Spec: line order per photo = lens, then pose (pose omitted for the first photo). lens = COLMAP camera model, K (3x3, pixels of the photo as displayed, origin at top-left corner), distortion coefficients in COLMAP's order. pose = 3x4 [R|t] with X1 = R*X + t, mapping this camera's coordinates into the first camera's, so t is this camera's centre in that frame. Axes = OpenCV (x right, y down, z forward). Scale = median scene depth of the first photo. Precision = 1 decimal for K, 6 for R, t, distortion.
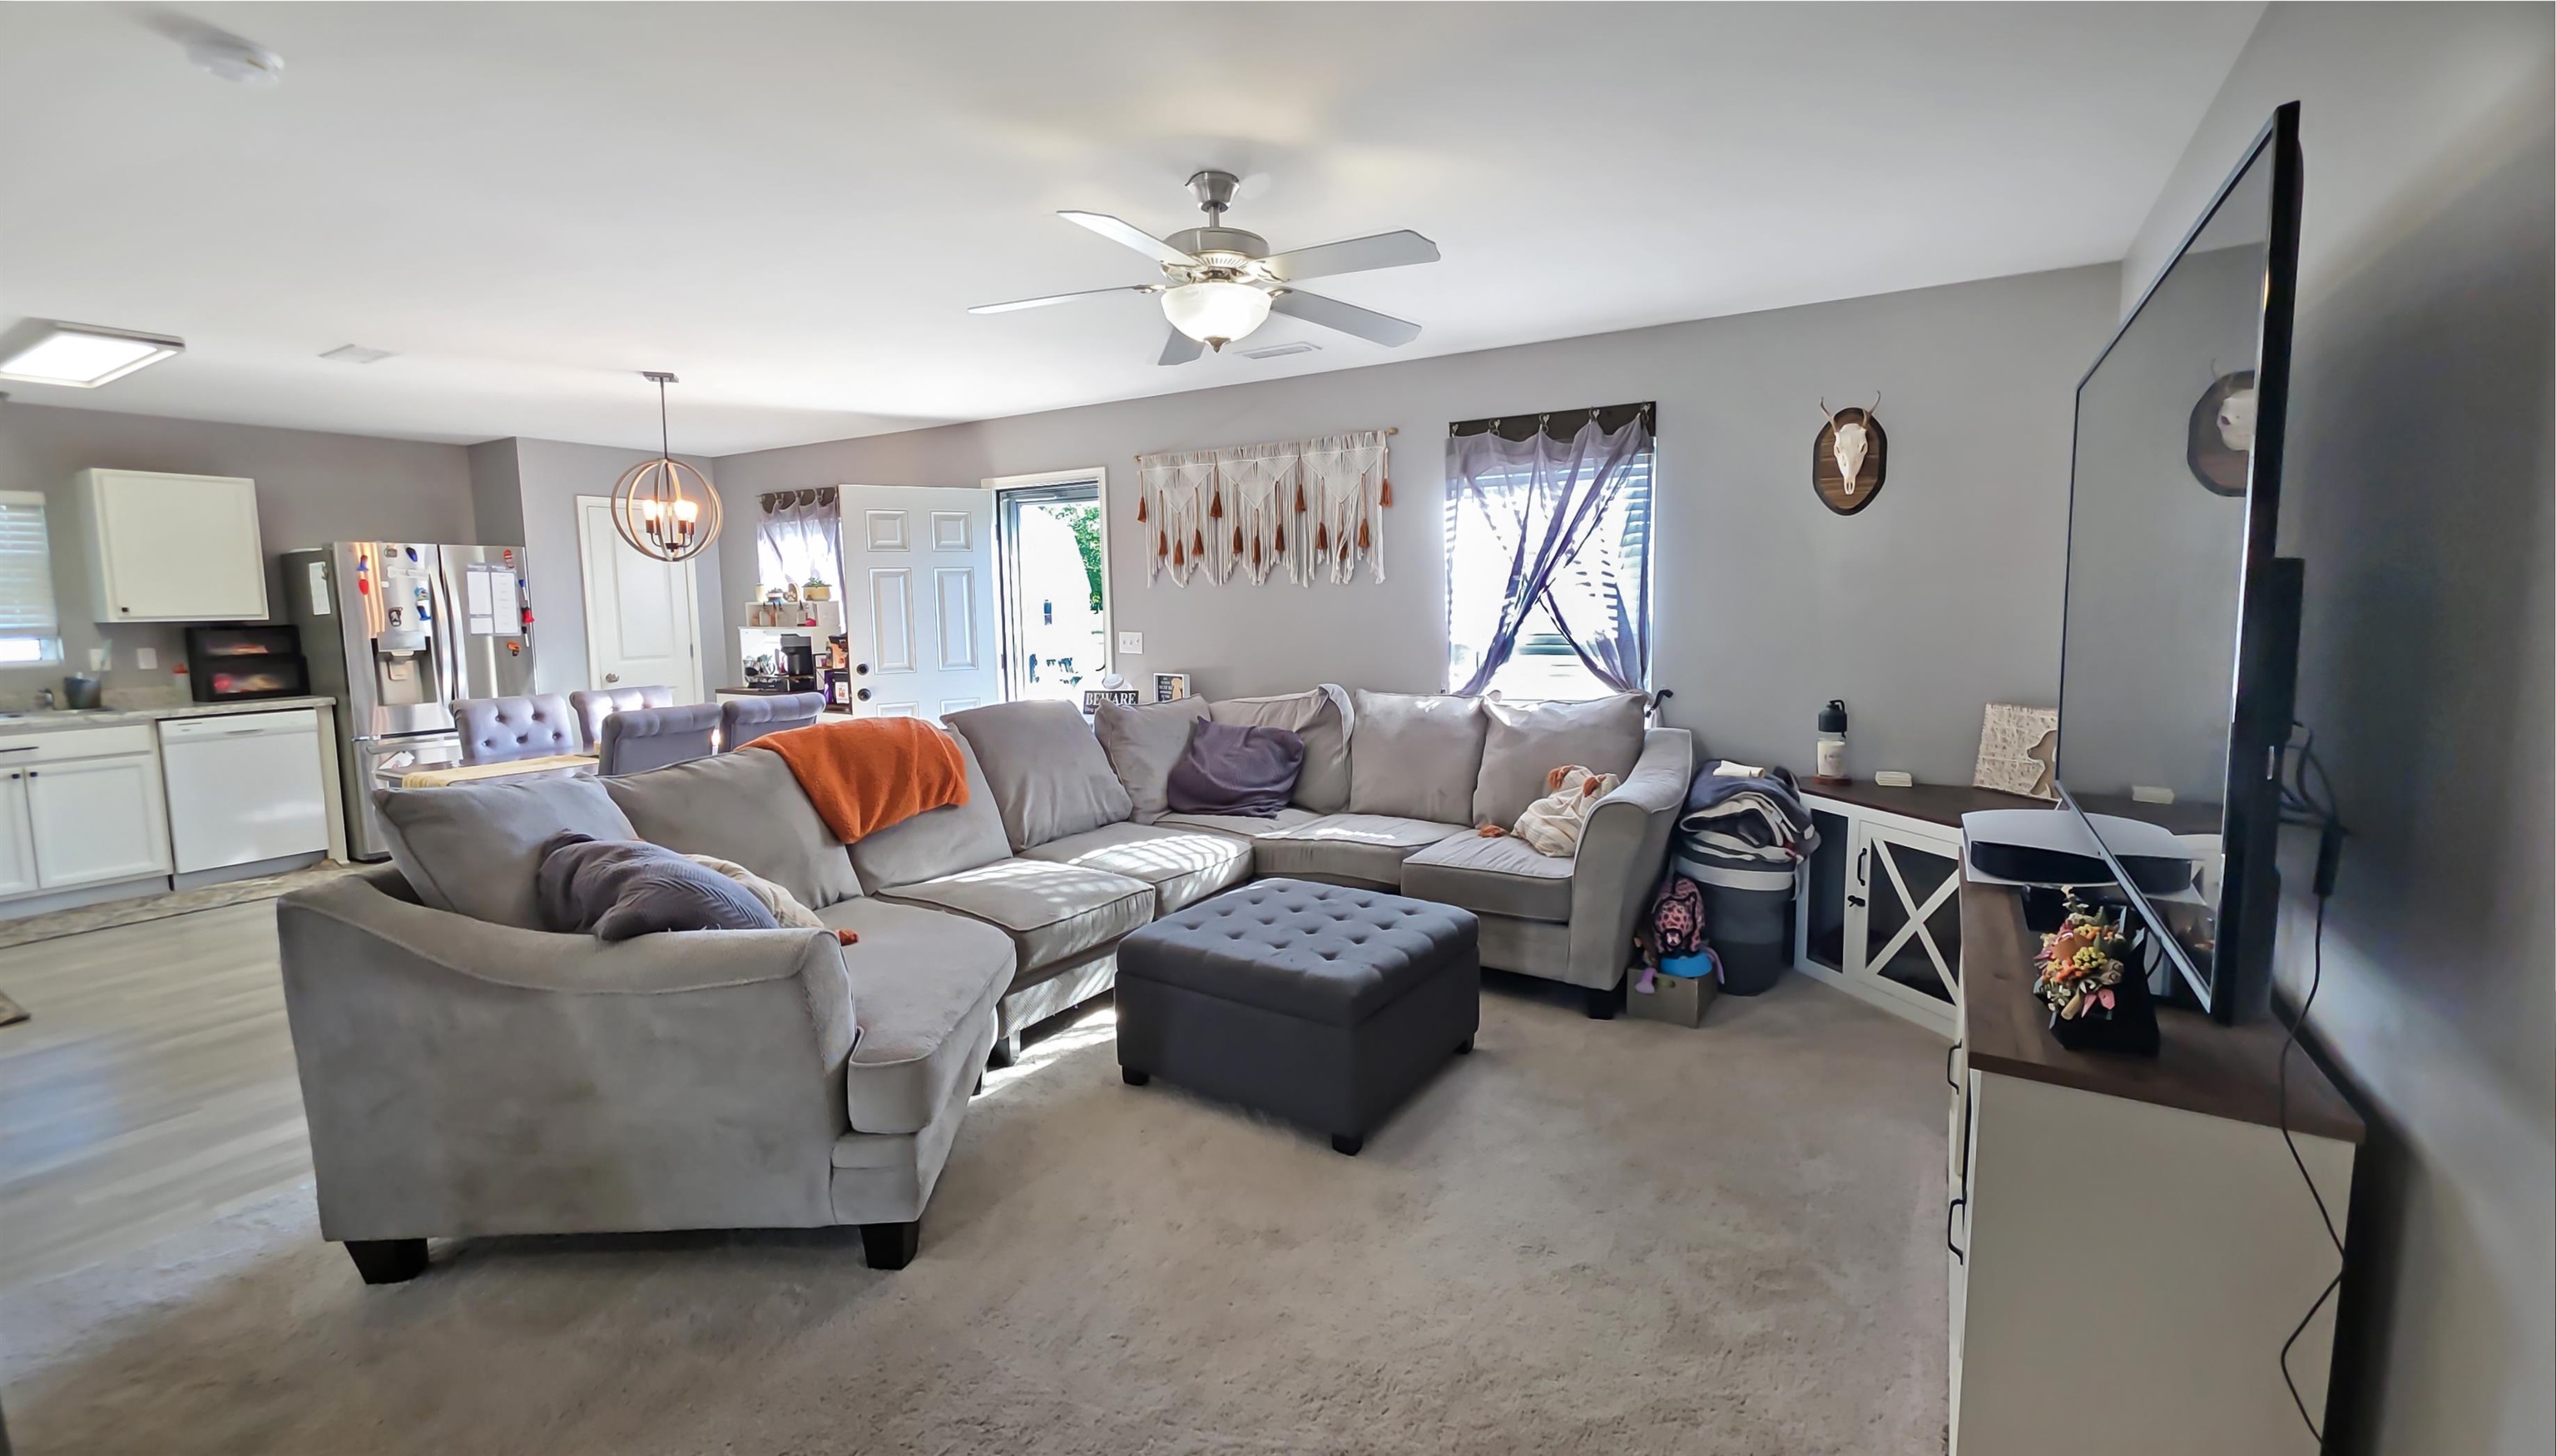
lens RADIAL K [[1021.7, 0, 1285.9], [0, 1021.7, 702.2], [0, 0, 1]] dist [-0.006909, -0.001549]
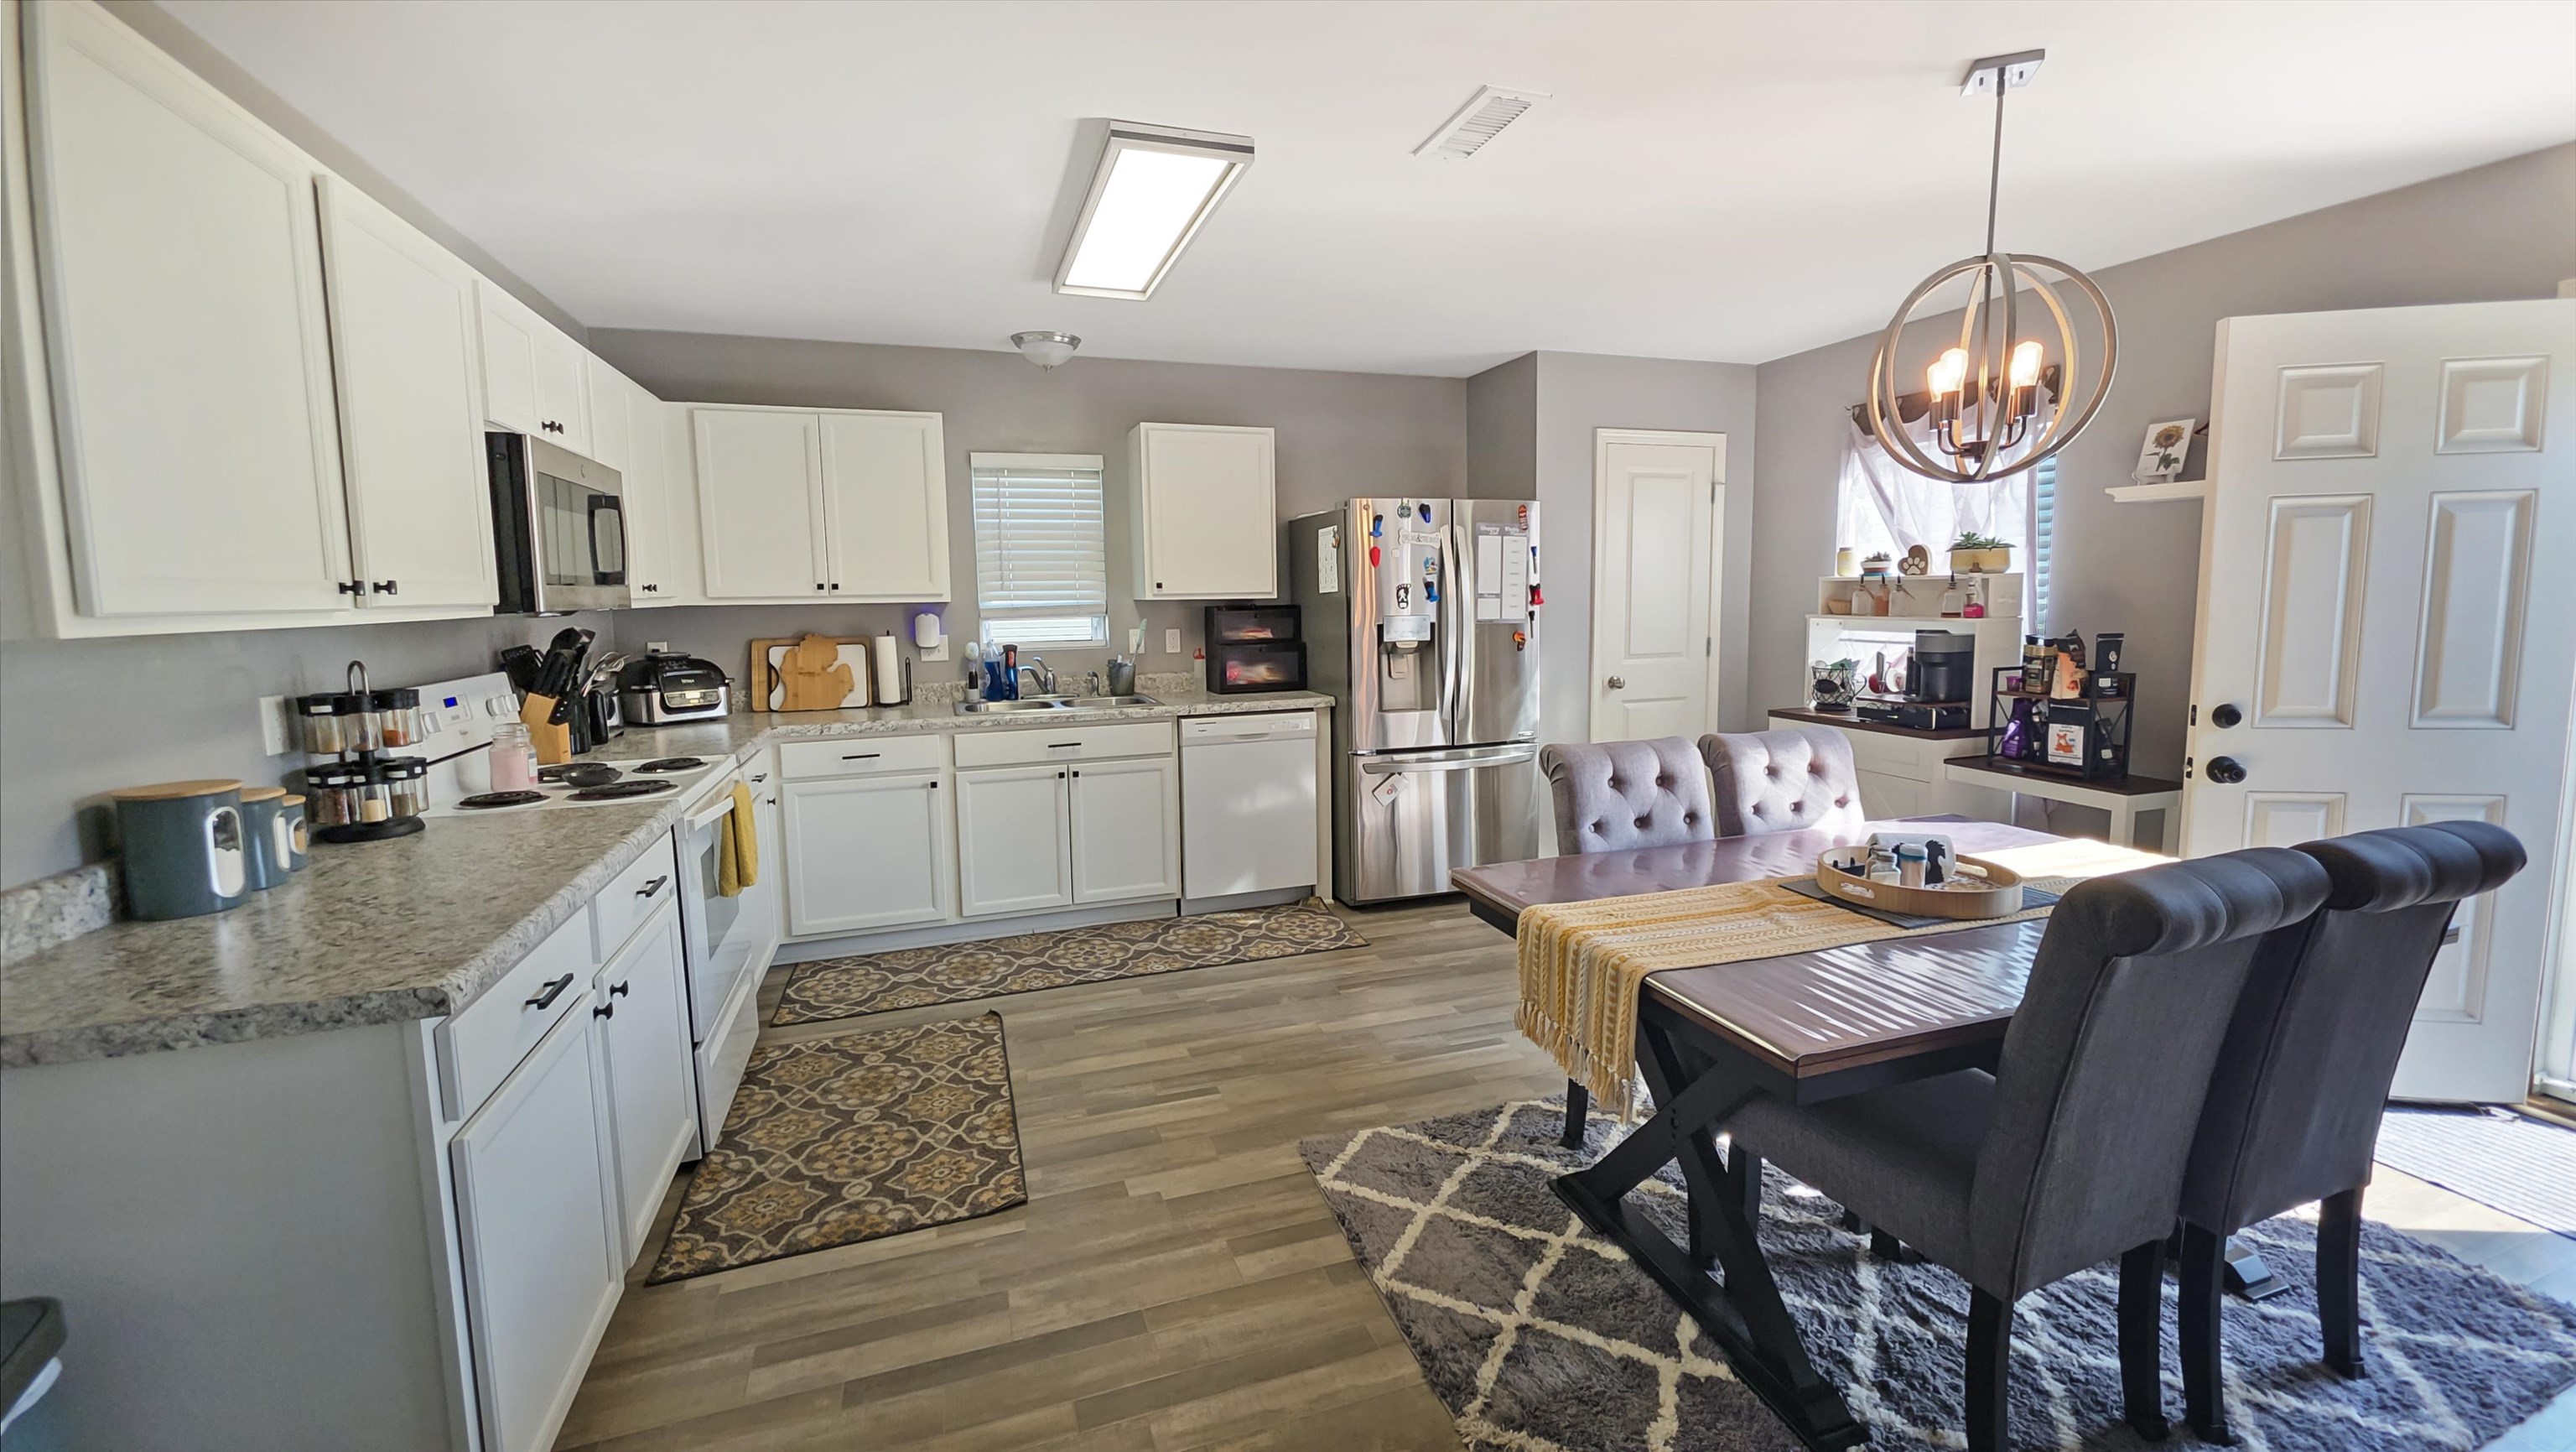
lens RADIAL K [[1037.5, 0, 1303.3], [0, 1037.5, 688.7], [0, 0, 1]] dist [0.001081, -0.003799]
pose [[0.757402, 0.065422, -0.649663, -0.511768], [-0.062012, 0.997678, 0.028172, -0.038425], [0.649997, 0.018950, 0.759700, 0.439700]]
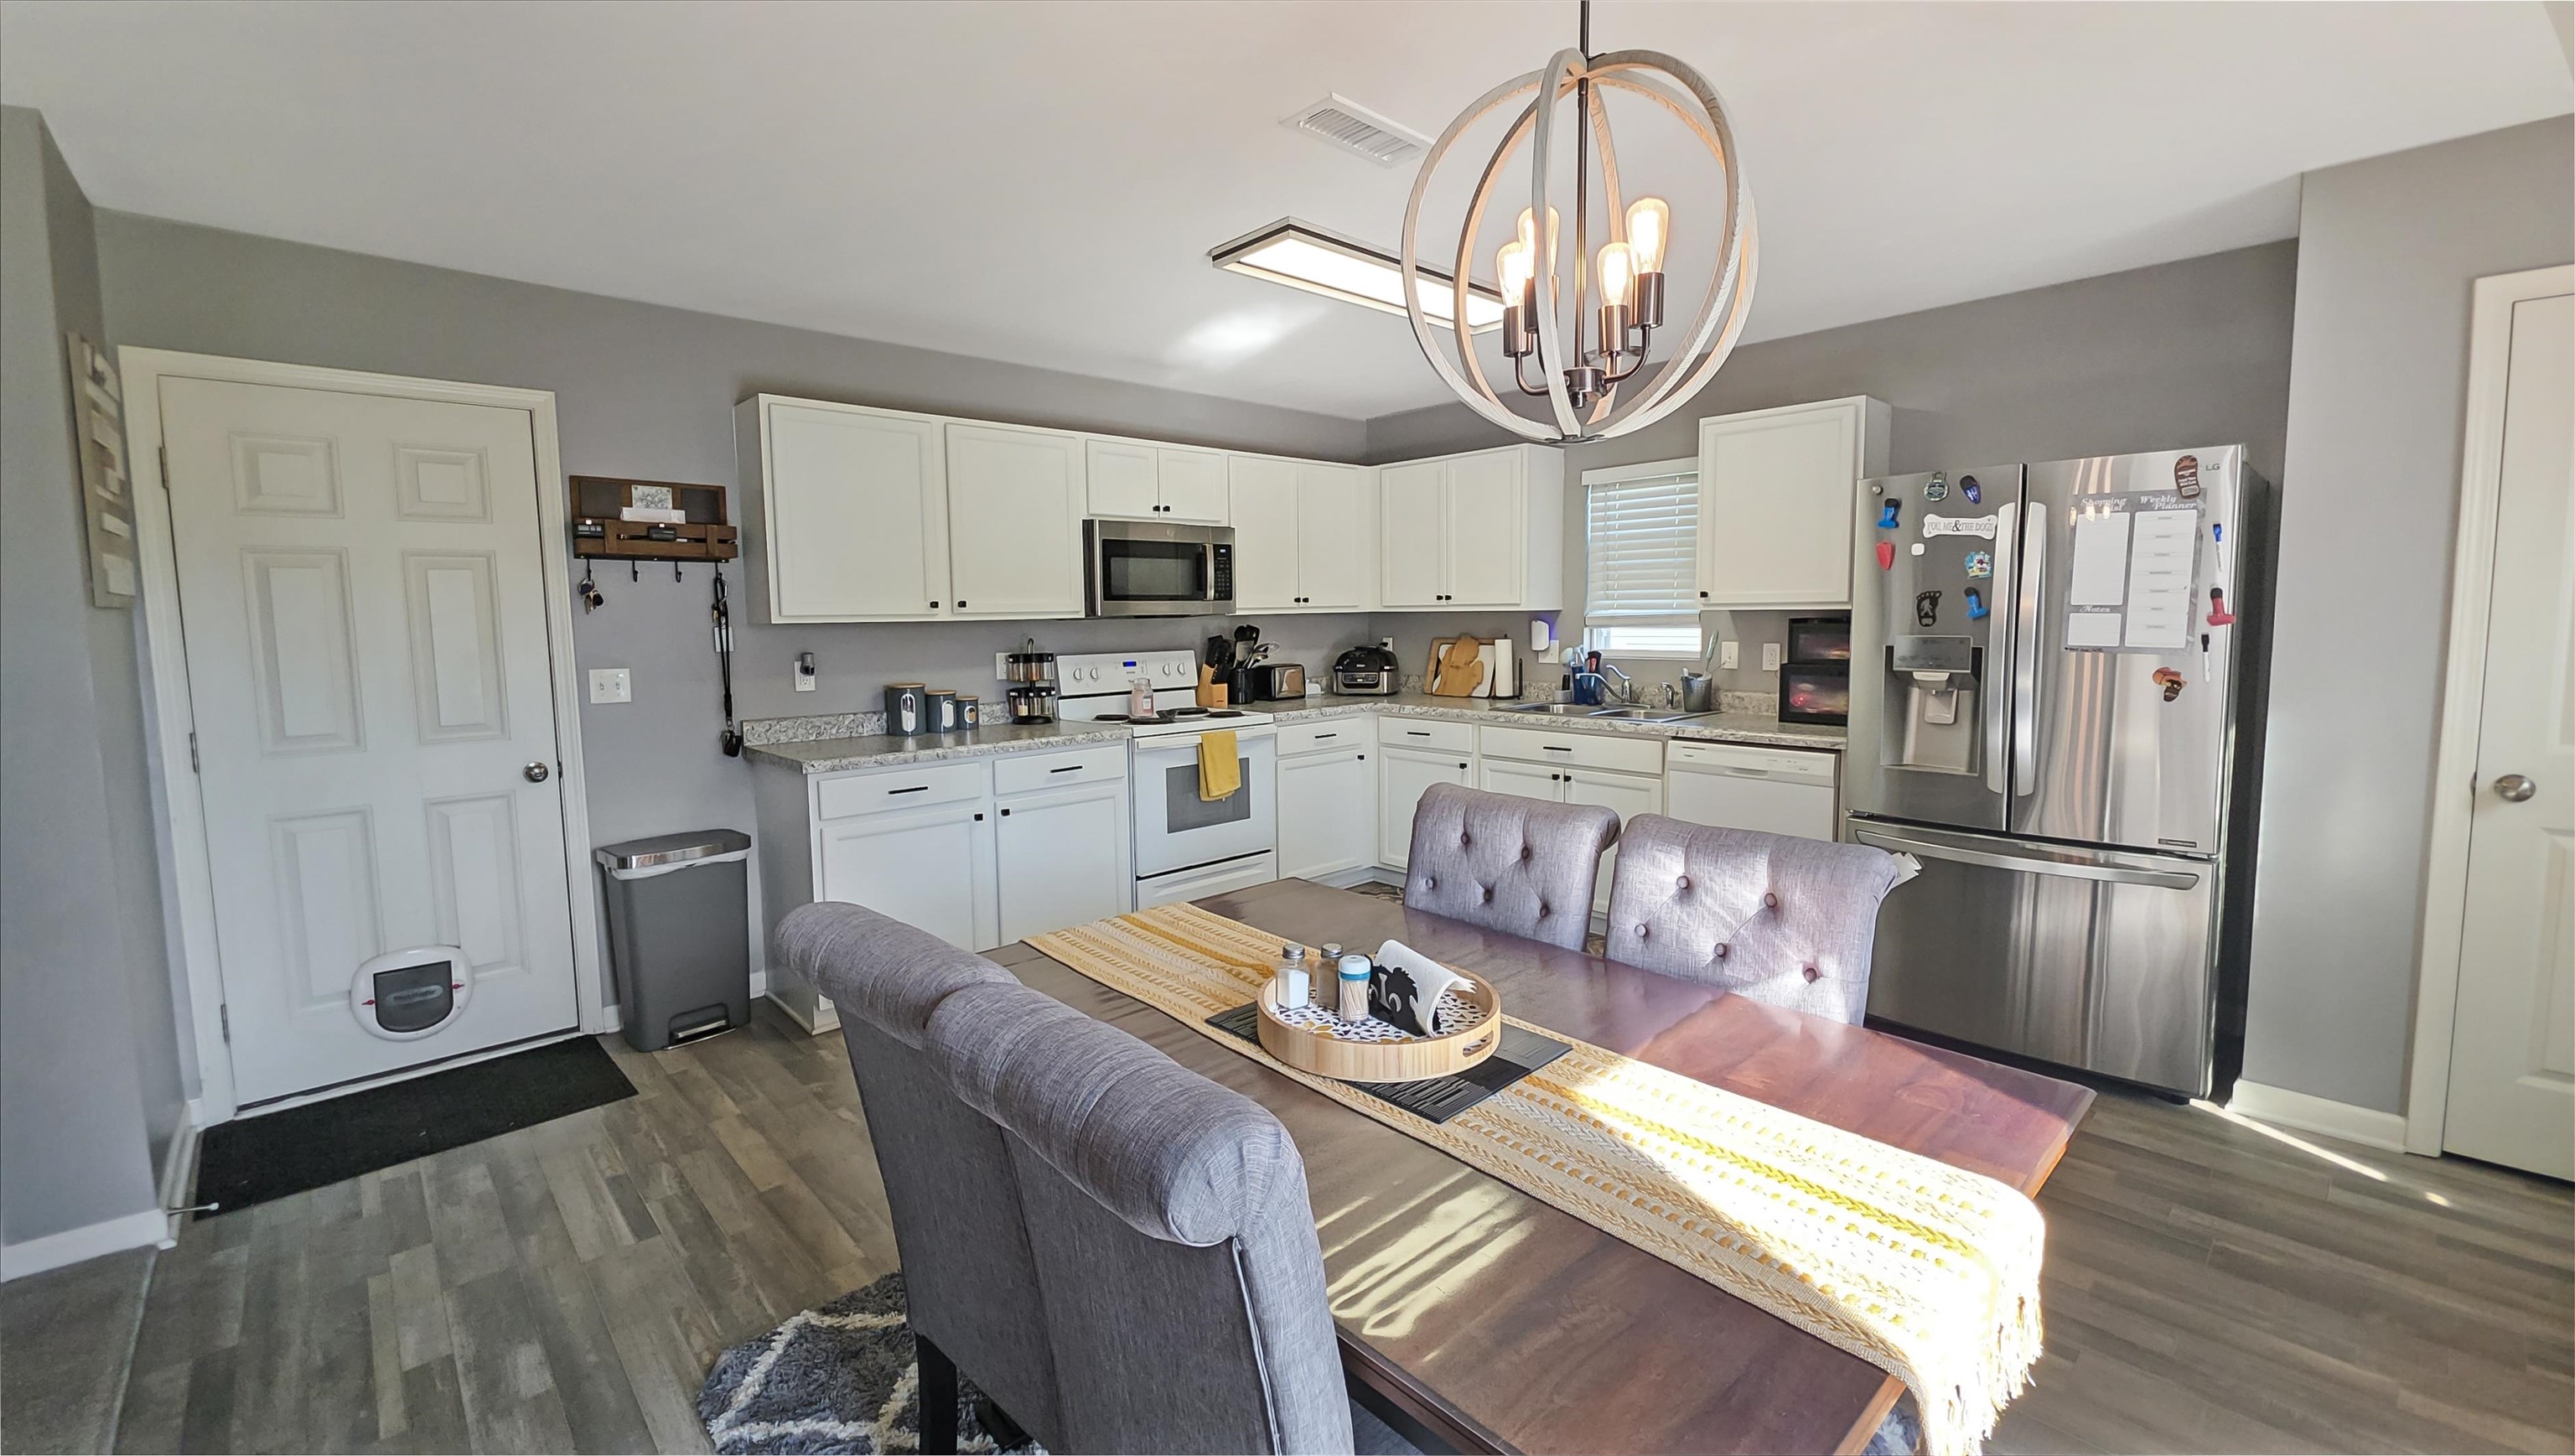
lens RADIAL K [[1036.9, 0, 1304.6], [0, 1036.9, 707.9], [0, 0, 1]] dist [0.001081, -0.003799]
pose [[-0.304496, 0.107575, -0.946419, -0.301344], [-0.078086, 0.987438, 0.137360, -0.096635], [0.949307, 0.115728, -0.292271, 1.012305]]
